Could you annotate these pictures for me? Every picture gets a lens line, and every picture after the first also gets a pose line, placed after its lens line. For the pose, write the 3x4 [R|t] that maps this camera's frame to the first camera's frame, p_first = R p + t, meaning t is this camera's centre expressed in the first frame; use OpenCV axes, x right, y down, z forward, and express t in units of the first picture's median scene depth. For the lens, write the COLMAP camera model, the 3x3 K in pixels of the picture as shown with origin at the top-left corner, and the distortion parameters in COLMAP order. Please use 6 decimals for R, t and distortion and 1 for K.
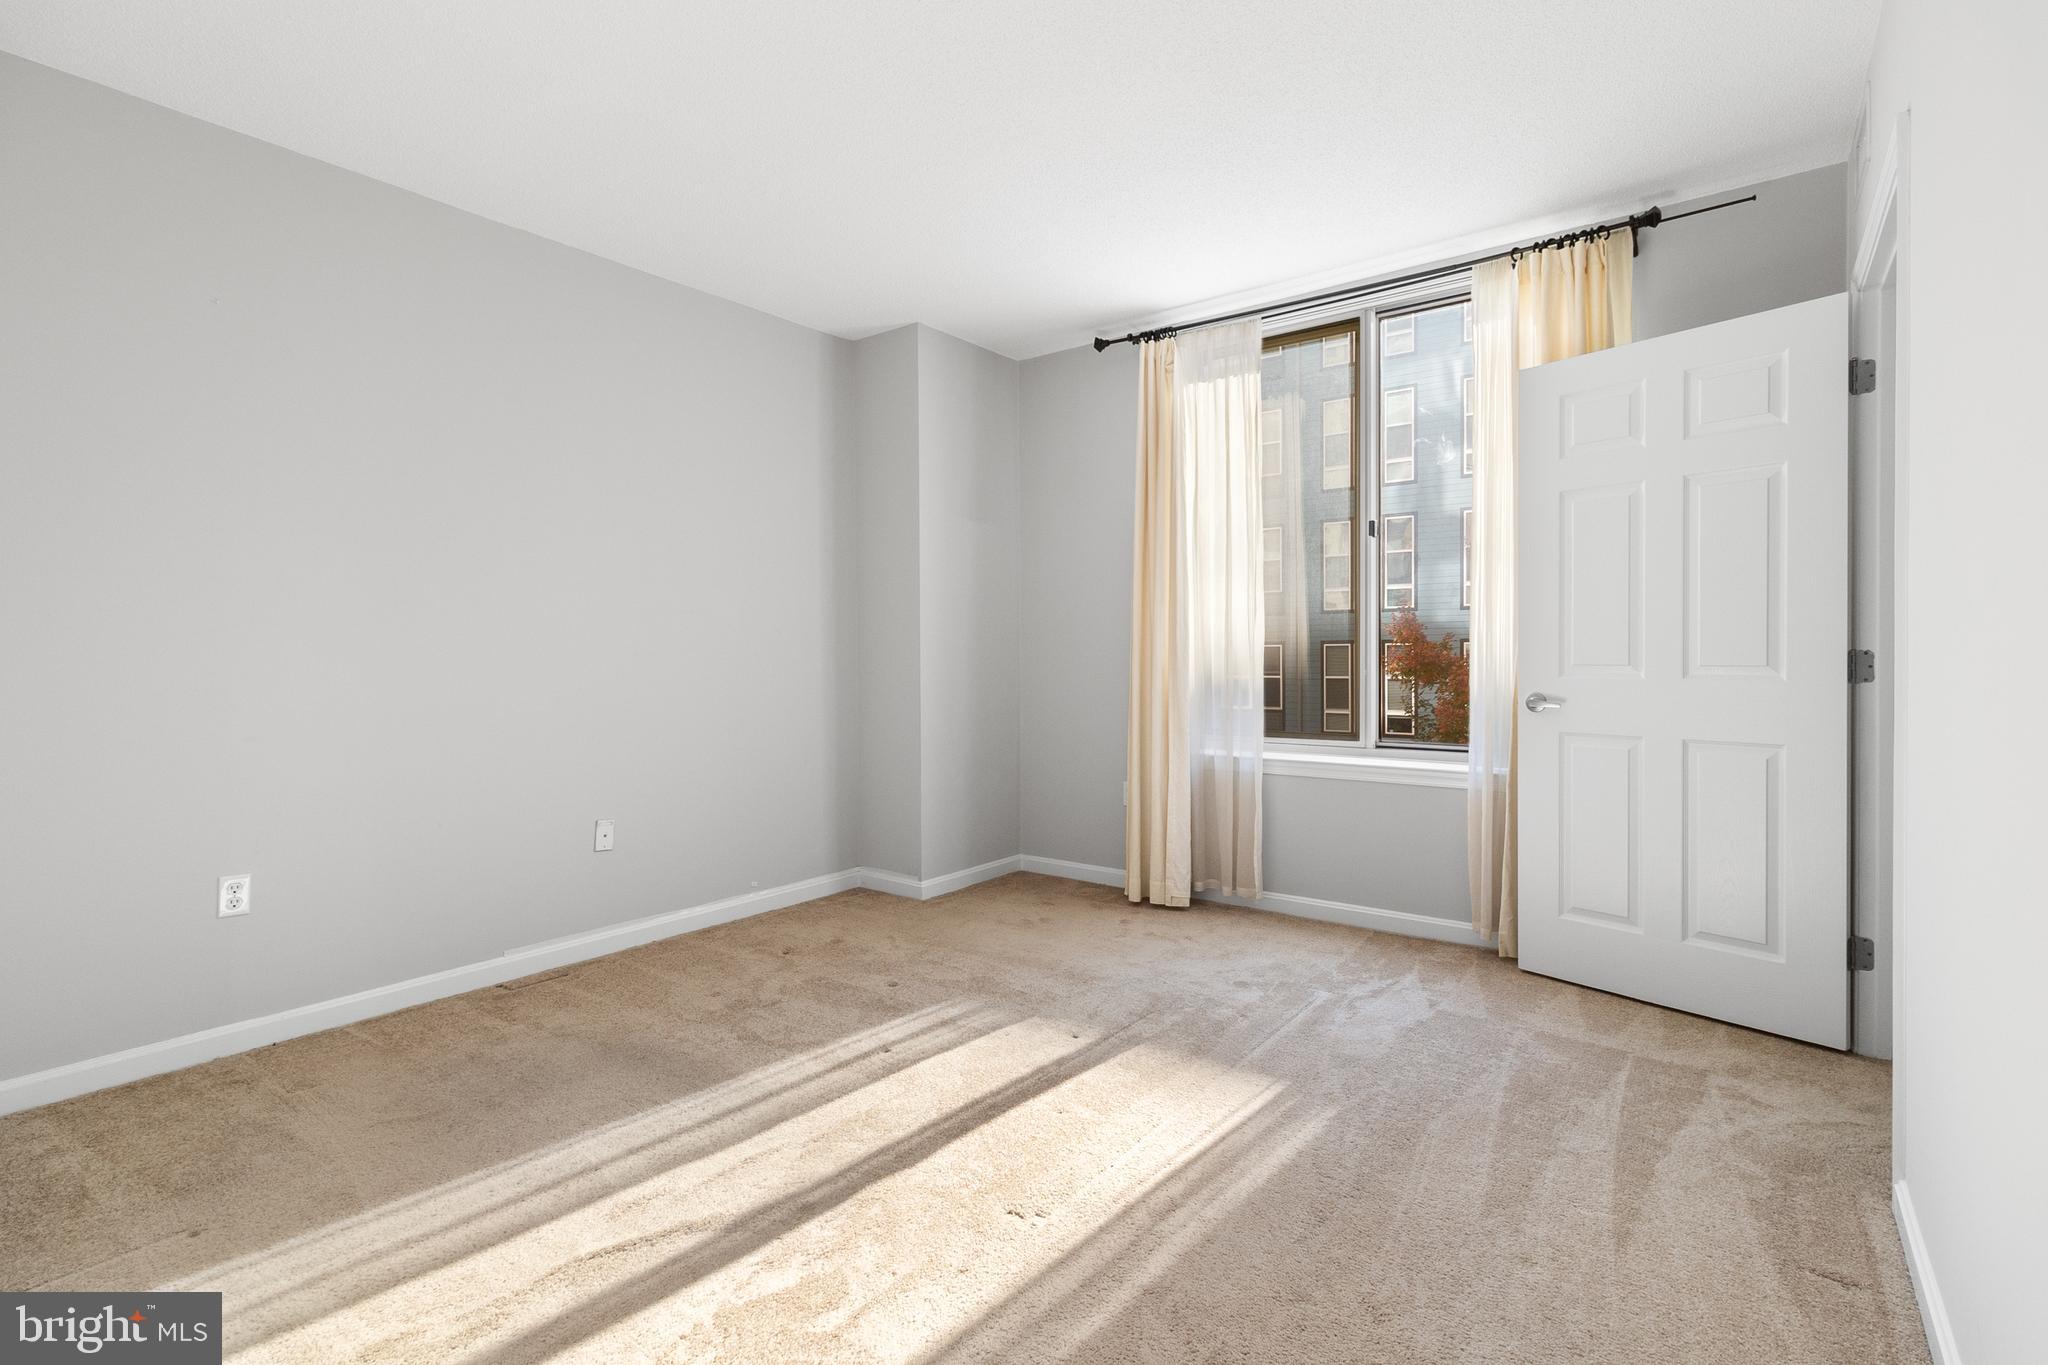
lens RADIAL K [[964.5, 0, 1045.0], [0, 964.5, 663.9], [0, 0, 1]] dist [0.000653, -0.000797]
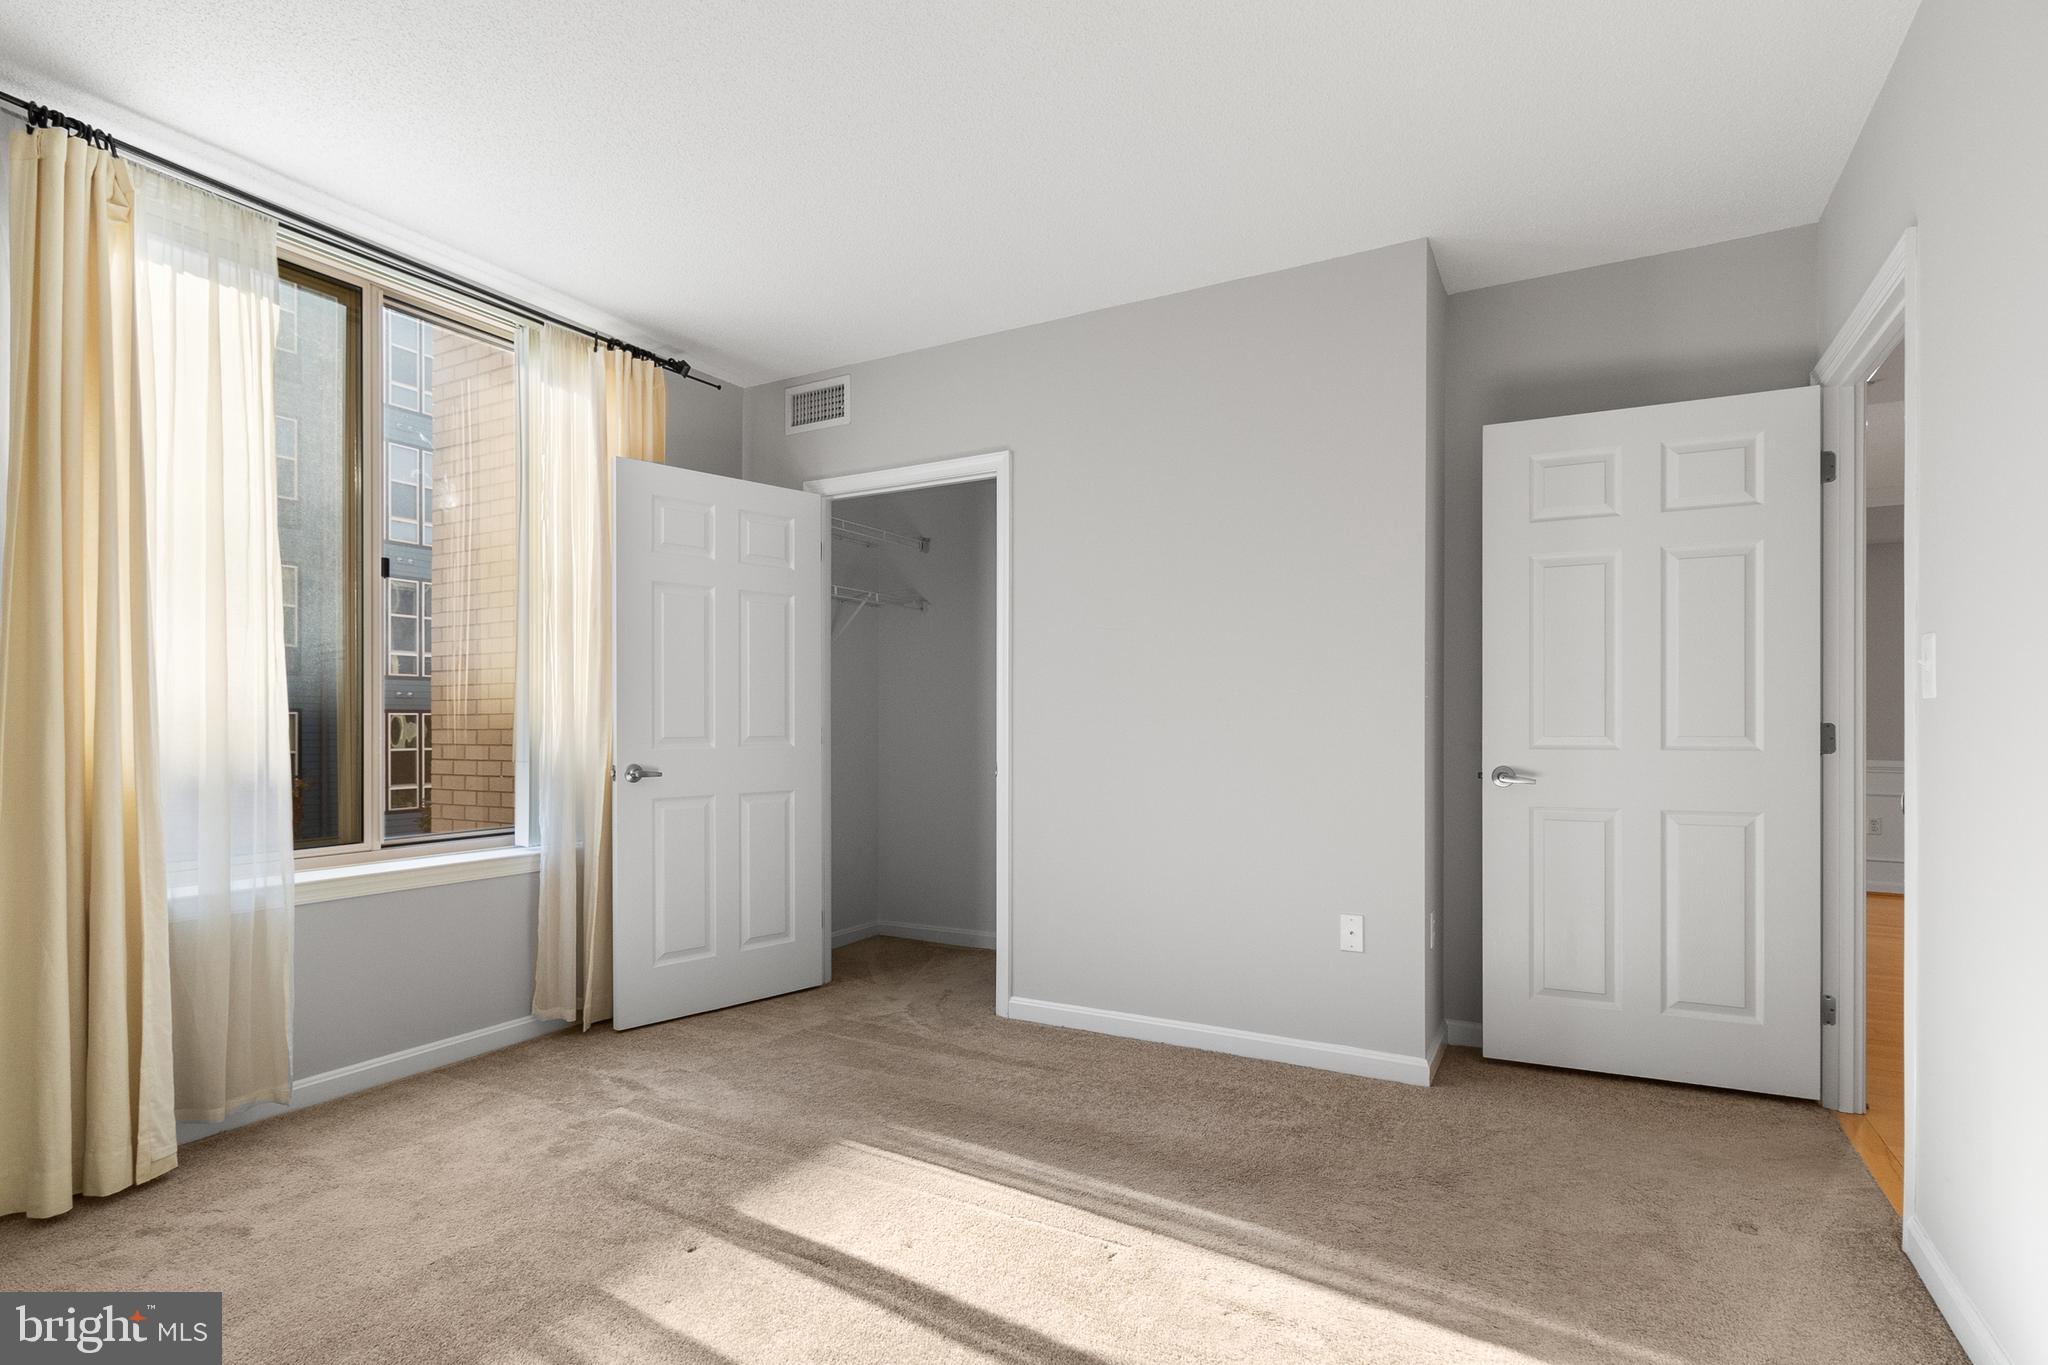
lens RADIAL K [[964.5, 0, 1003.7], [0, 964.5, 727.2], [0, 0, 1]] dist [0.000653, -0.000797]
pose [[-0.105104, 0.000745, 0.994461, -0.501650], [0.013622, 0.999907, 0.000691, -0.004942], [-0.994368, 0.013619, -0.105104, 0.591429]]
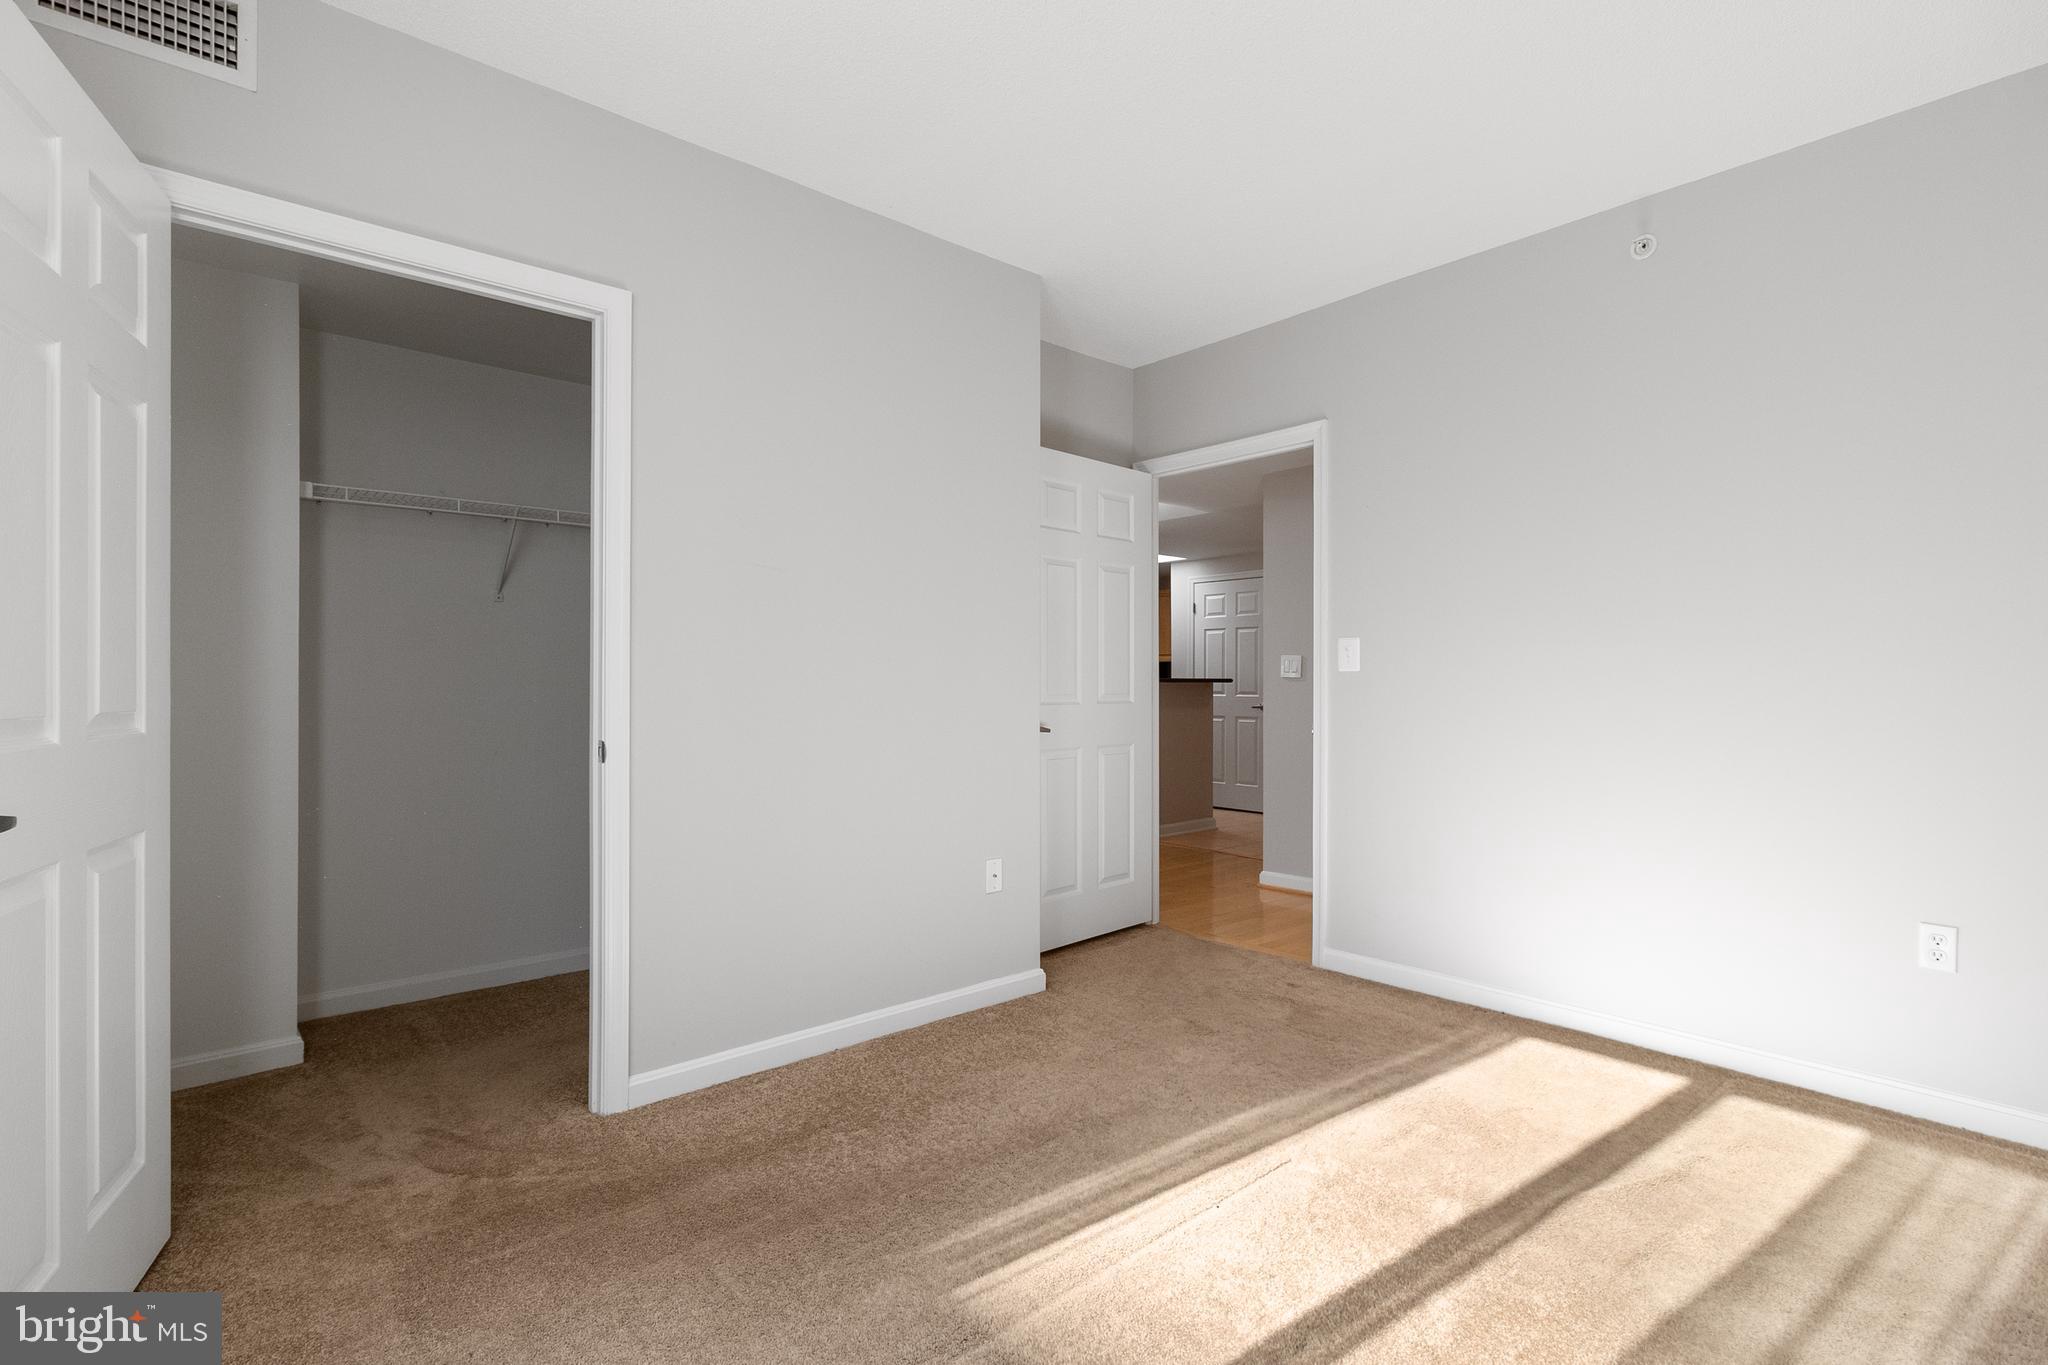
lens RADIAL K [[964.5, 0, 1017.4], [0, 964.5, 668.5], [0, 0, 1]] dist [0.000653, -0.000797]
pose [[-0.970766, 0.007434, 0.239914, 0.019368], [0.006921, 0.999972, -0.002978, -0.015246], [-0.239929, -0.001230, -0.970790, 1.061478]]
